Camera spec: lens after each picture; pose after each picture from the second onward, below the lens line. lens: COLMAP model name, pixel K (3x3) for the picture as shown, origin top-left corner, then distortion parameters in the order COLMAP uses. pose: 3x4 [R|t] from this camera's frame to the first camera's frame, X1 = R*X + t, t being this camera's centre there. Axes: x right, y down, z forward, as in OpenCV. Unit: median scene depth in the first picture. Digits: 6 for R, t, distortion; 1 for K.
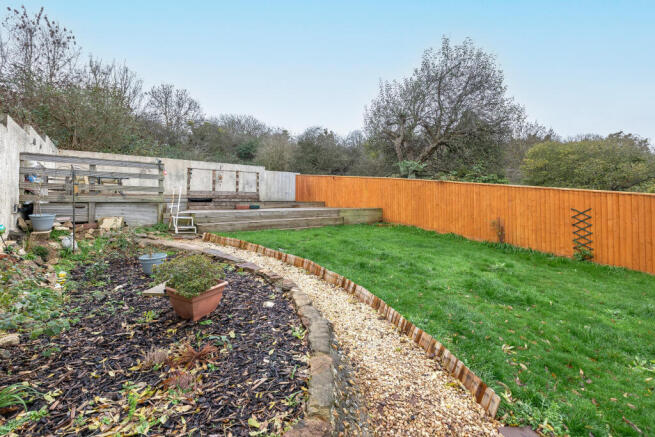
lens RADIAL K [[302.7, 0, 322.5], [0, 302.7, 199.4], [0, 0, 1]] dist [0.002698, 0.000143]
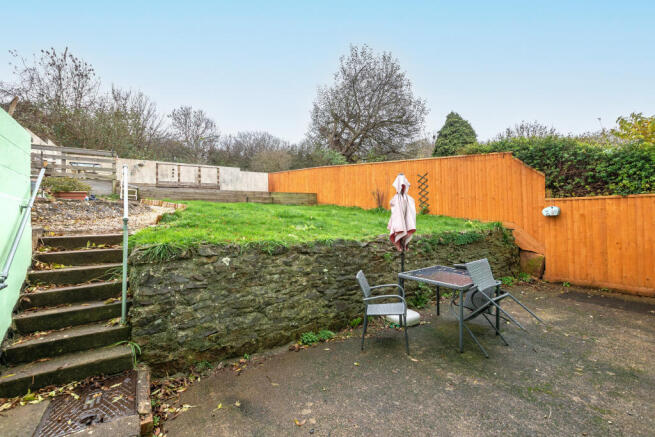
lens RADIAL K [[302.7, 0, 326.8], [0, 302.7, 214.7], [0, 0, 1]] dist [0.002698, 0.000143]
pose [[0.994736, -0.023071, -0.099840, 0.227906], [0.022493, 0.999723, -0.006912, 0.079424], [0.099972, 0.004630, 0.994980, -0.119296]]
